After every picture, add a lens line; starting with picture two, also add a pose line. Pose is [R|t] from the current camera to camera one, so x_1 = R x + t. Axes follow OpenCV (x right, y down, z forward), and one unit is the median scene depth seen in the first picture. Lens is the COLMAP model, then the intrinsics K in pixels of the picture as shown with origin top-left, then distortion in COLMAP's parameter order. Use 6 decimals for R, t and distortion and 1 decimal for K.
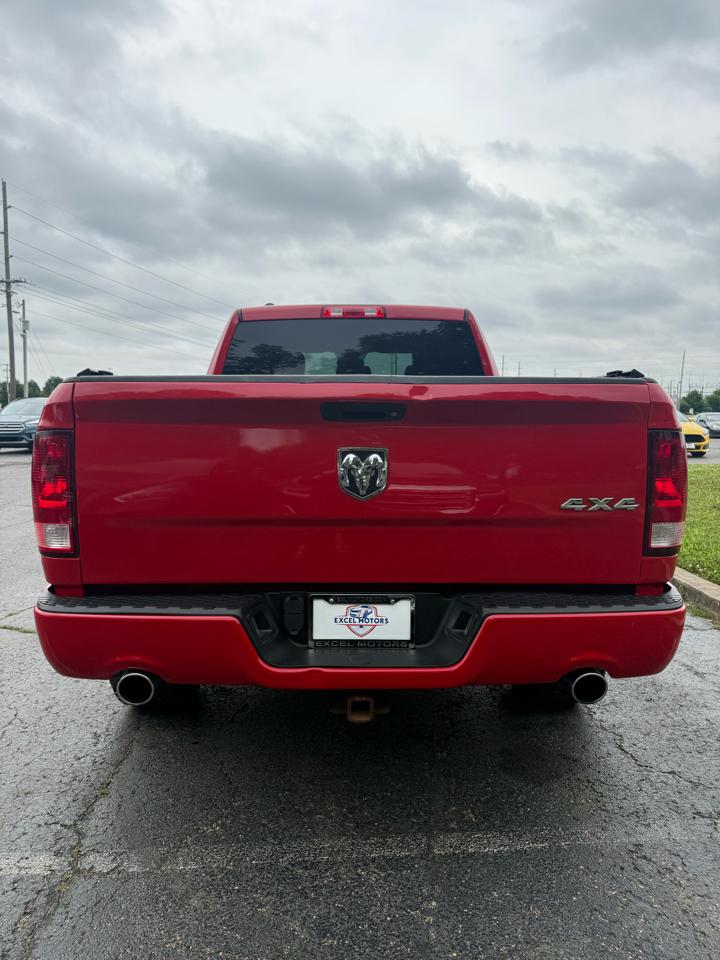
lens RADIAL K [[655.9, 0, 392.3], [0, 655.9, 478.2], [0, 0, 1]] dist [0.046297, -0.004051]
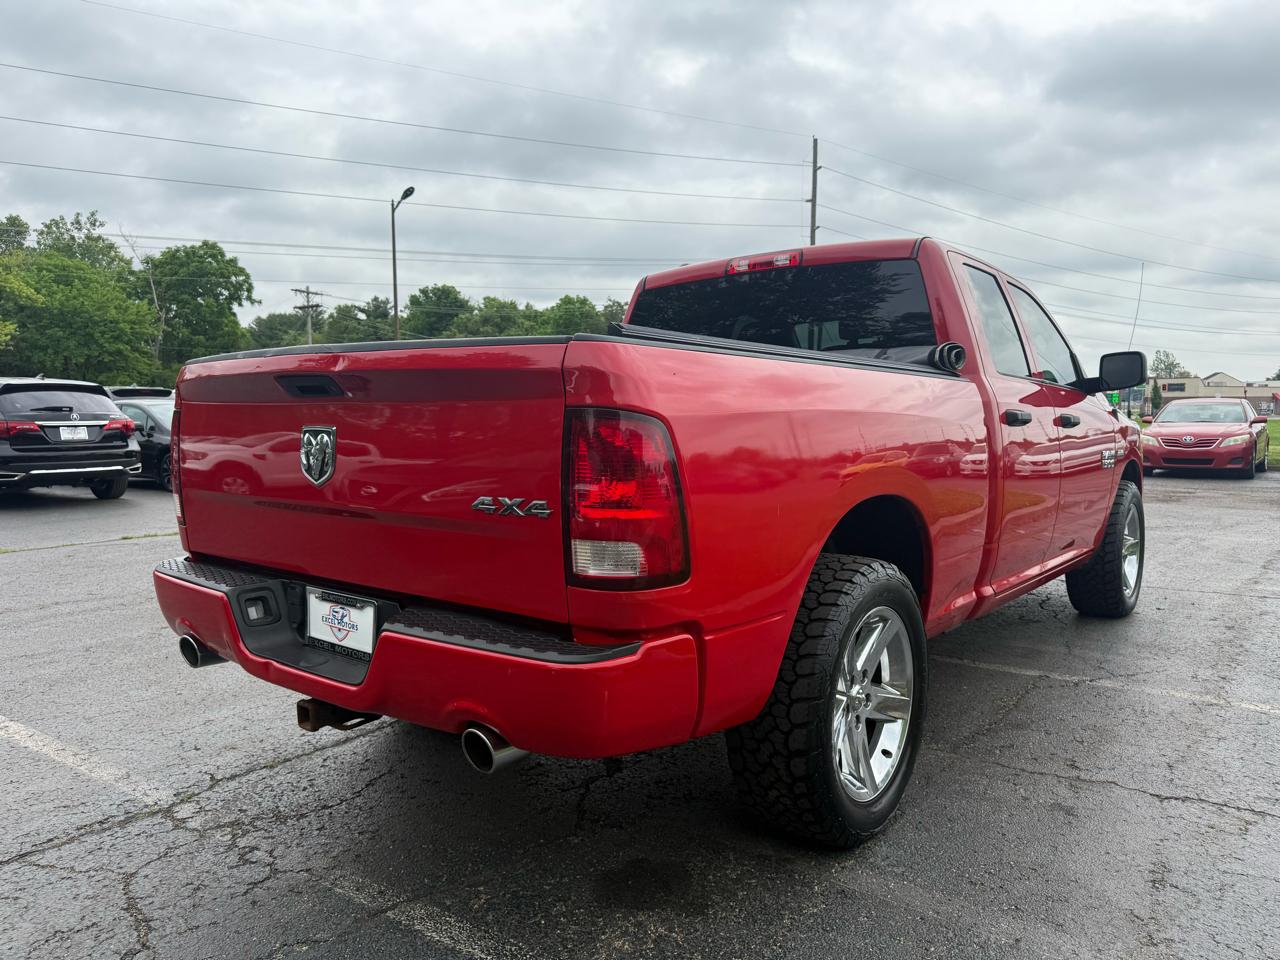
lens RADIAL K [[874.5, 0, 641.1], [0, 874.5, 494.1], [0, 0, 1]] dist [0.046297, -0.004051]
pose [[0.777046, 0.046400, -0.627731, 1.012739], [-0.058913, 0.998263, 0.000862, 0.016760], [0.626681, 0.036312, 0.778430, 0.321203]]
